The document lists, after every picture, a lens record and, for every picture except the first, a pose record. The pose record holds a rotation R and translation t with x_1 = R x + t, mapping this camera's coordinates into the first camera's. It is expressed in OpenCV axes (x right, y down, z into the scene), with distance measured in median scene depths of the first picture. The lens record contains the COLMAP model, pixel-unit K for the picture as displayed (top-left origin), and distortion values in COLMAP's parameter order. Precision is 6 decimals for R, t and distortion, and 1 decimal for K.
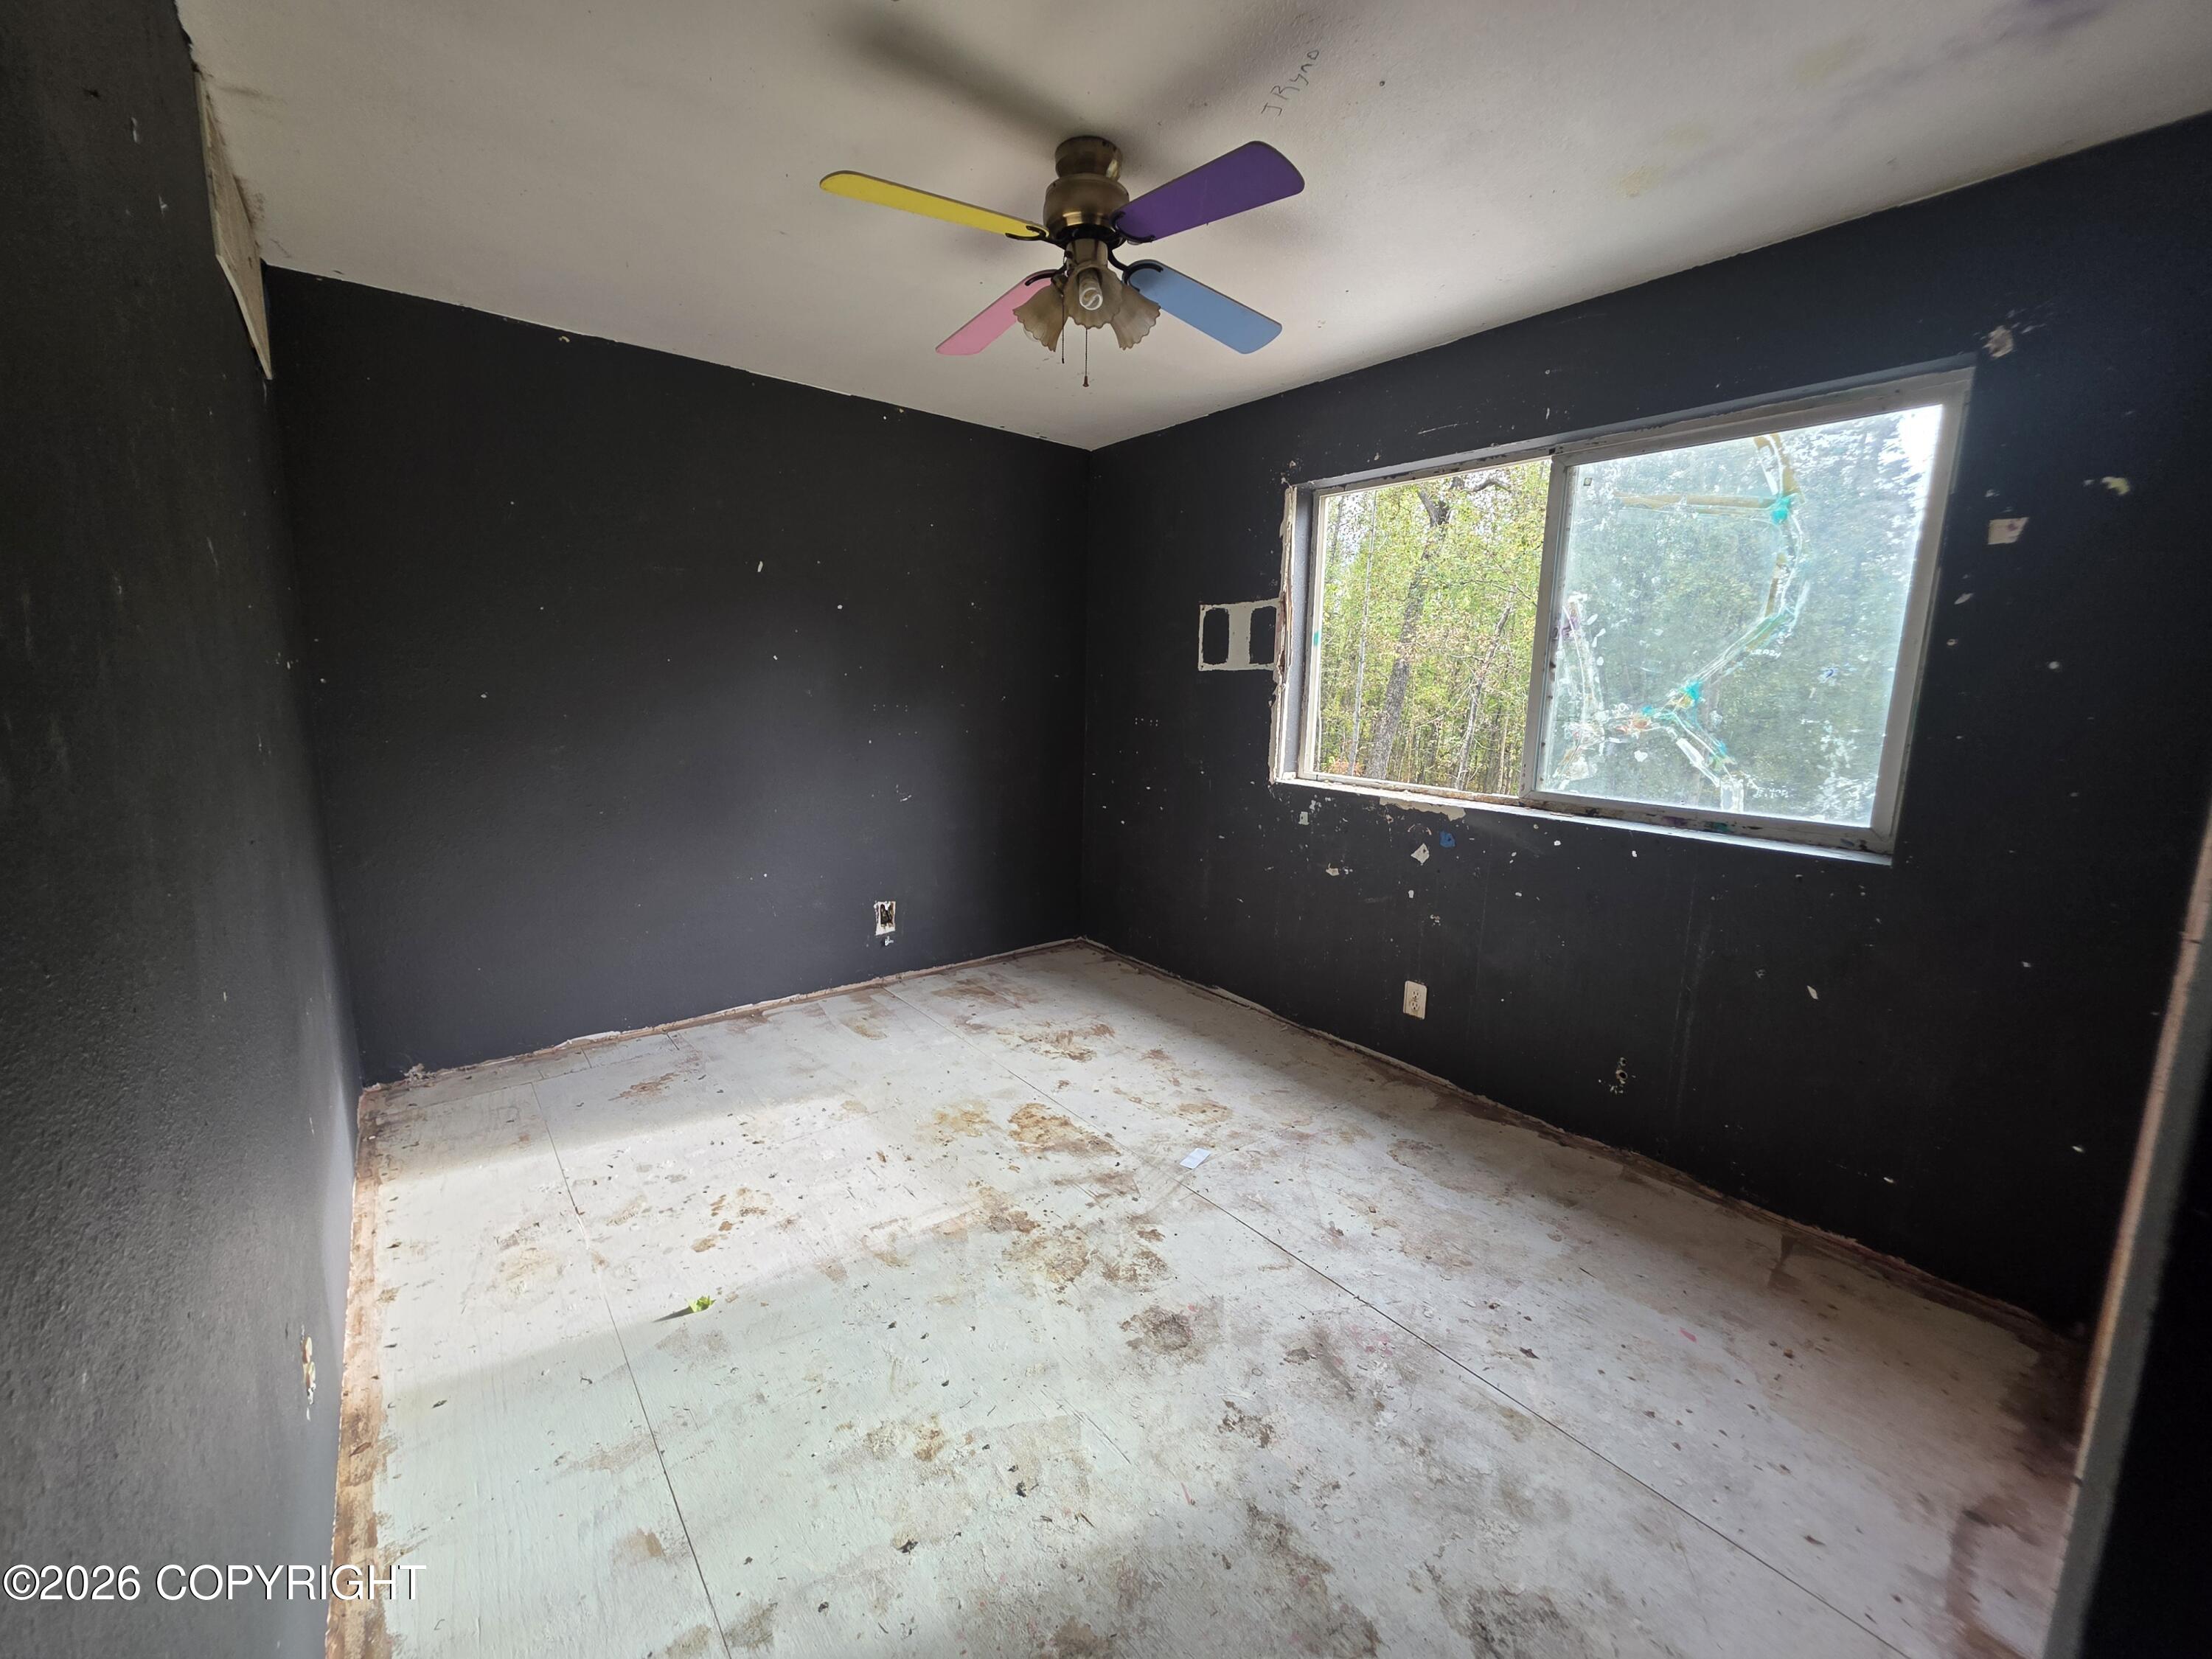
lens RADIAL K [[883.2, 0, 1102.0], [0, 883.2, 827.5], [0, 0, 1]] dist [0.000885, 0.000337]
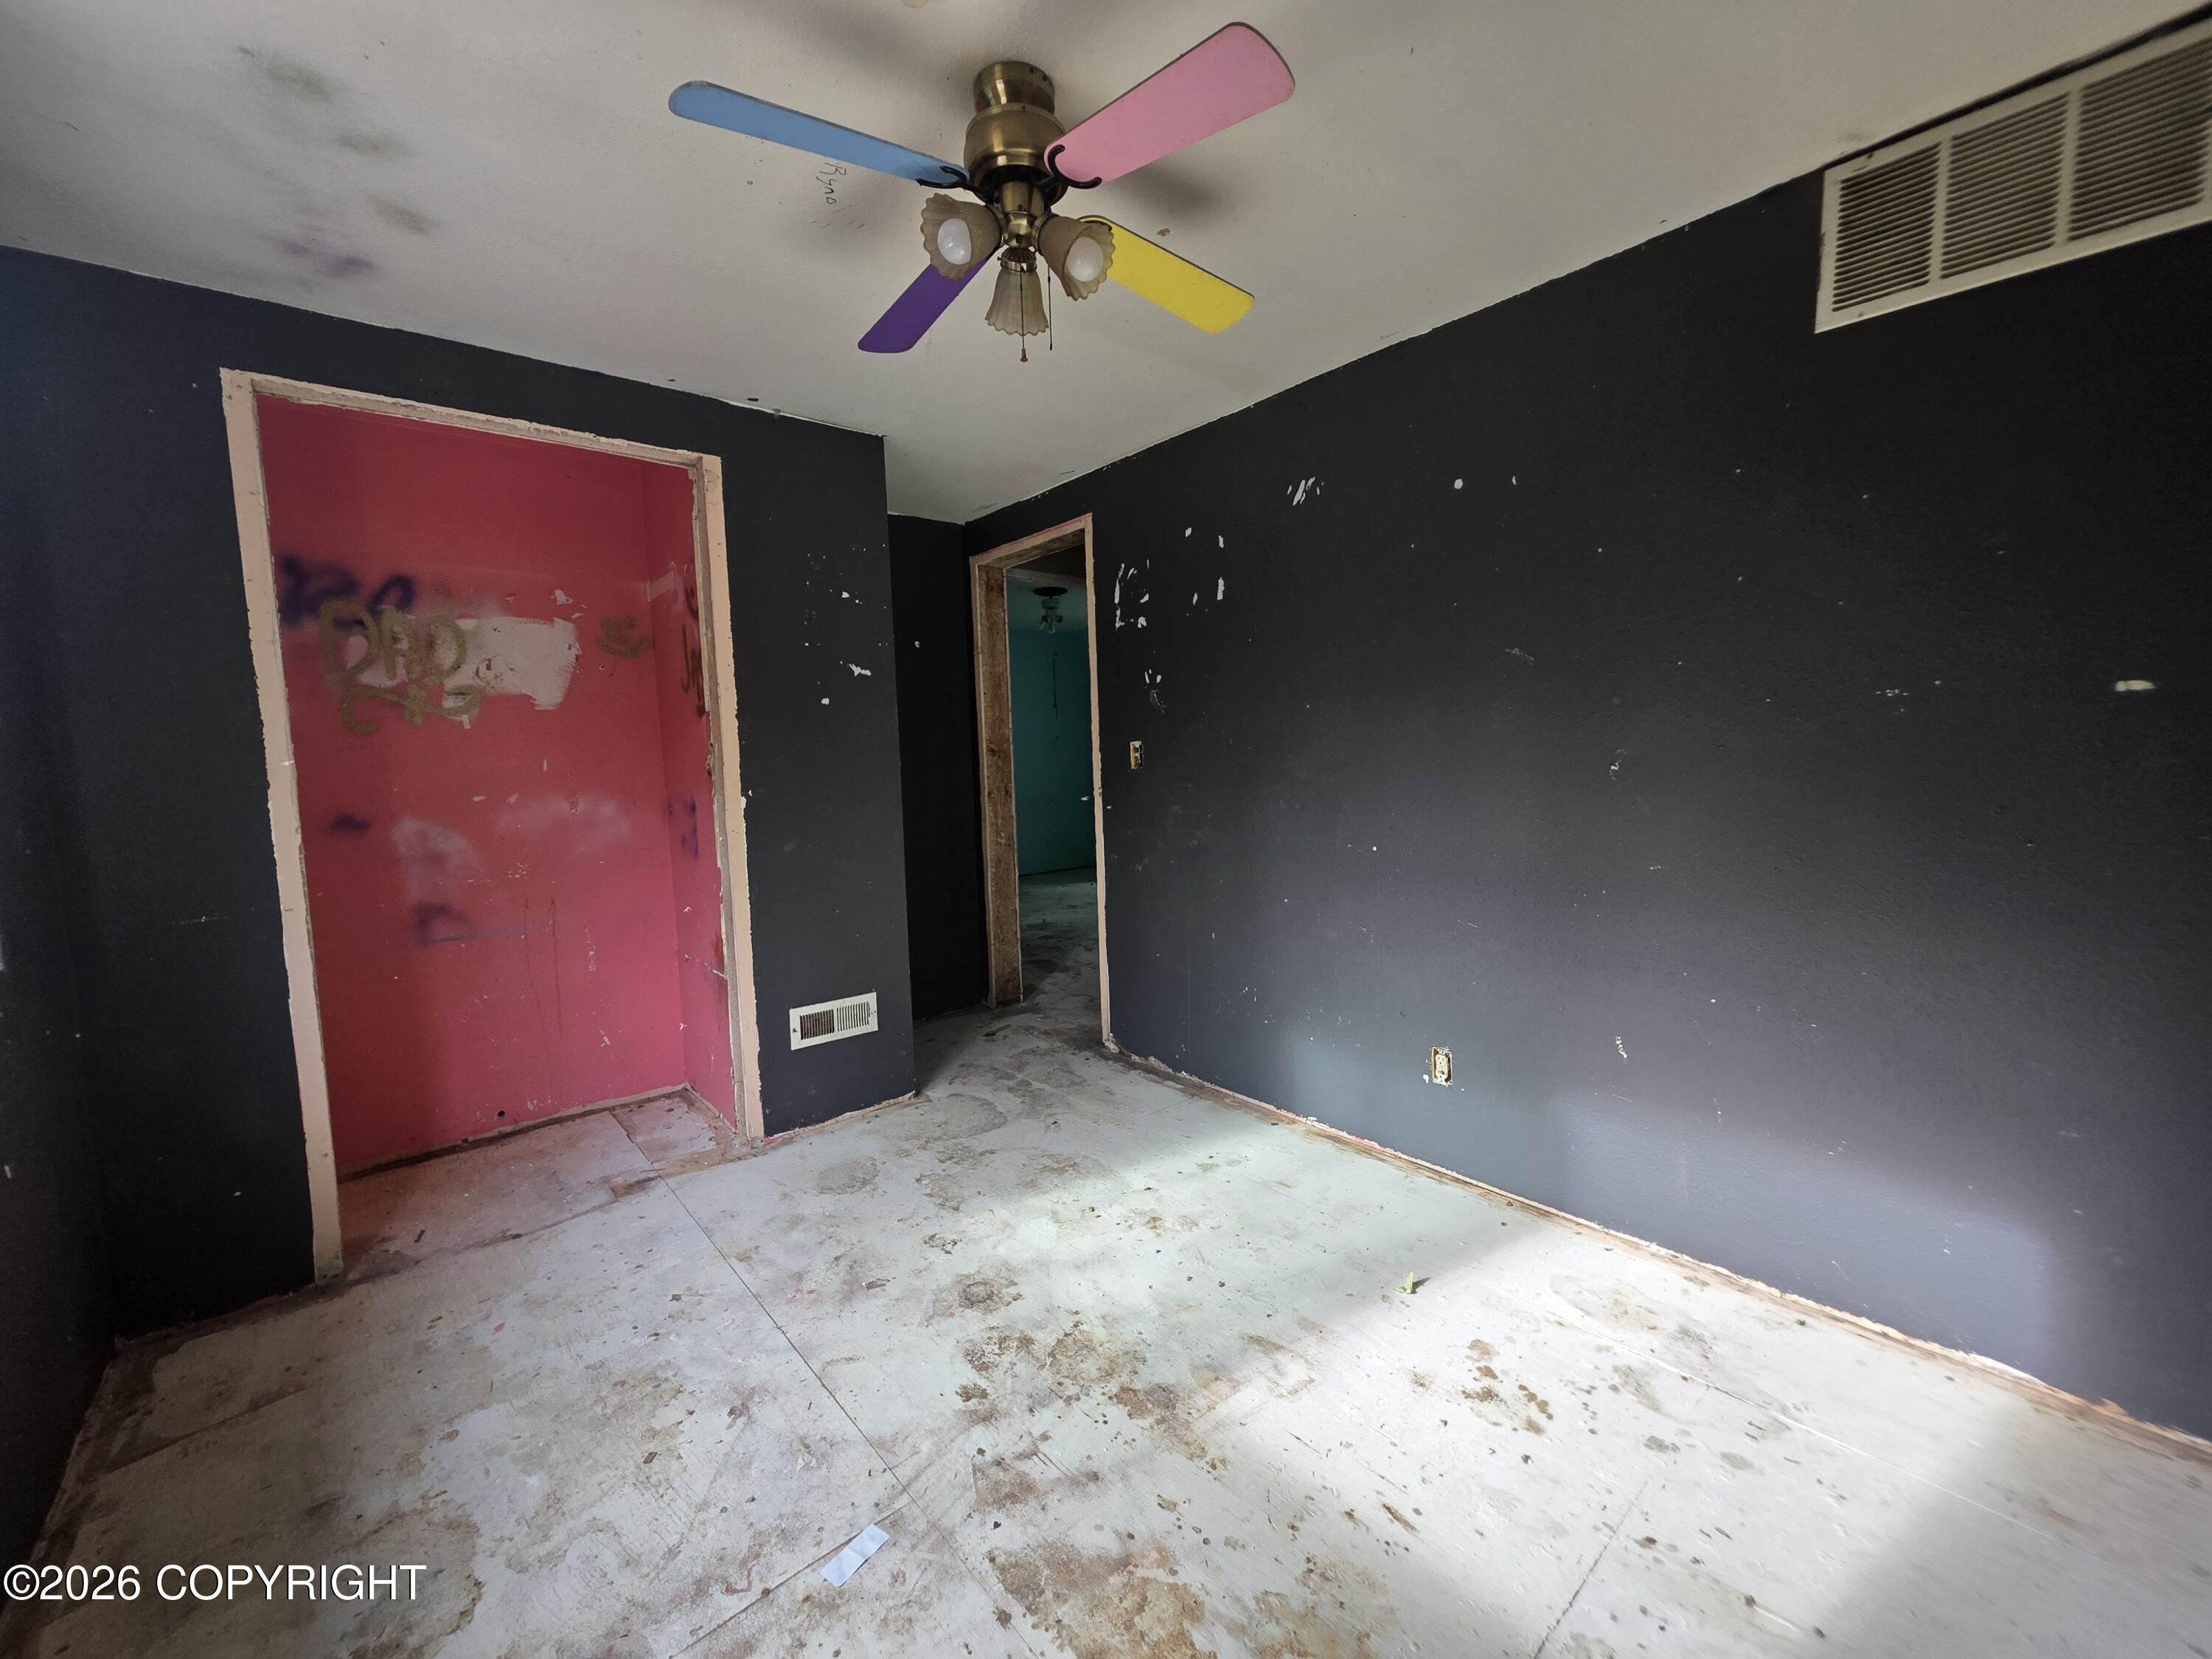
lens RADIAL K [[883.2, 0, 1109.4], [0, 883.2, 831.3], [0, 0, 1]] dist [0.000885, 0.000337]
pose [[-0.999099, 0.015463, -0.039521, -0.048393], [0.005050, 0.967956, 0.251068, -0.254077], [0.042137, 0.250642, -0.967162, 1.696330]]
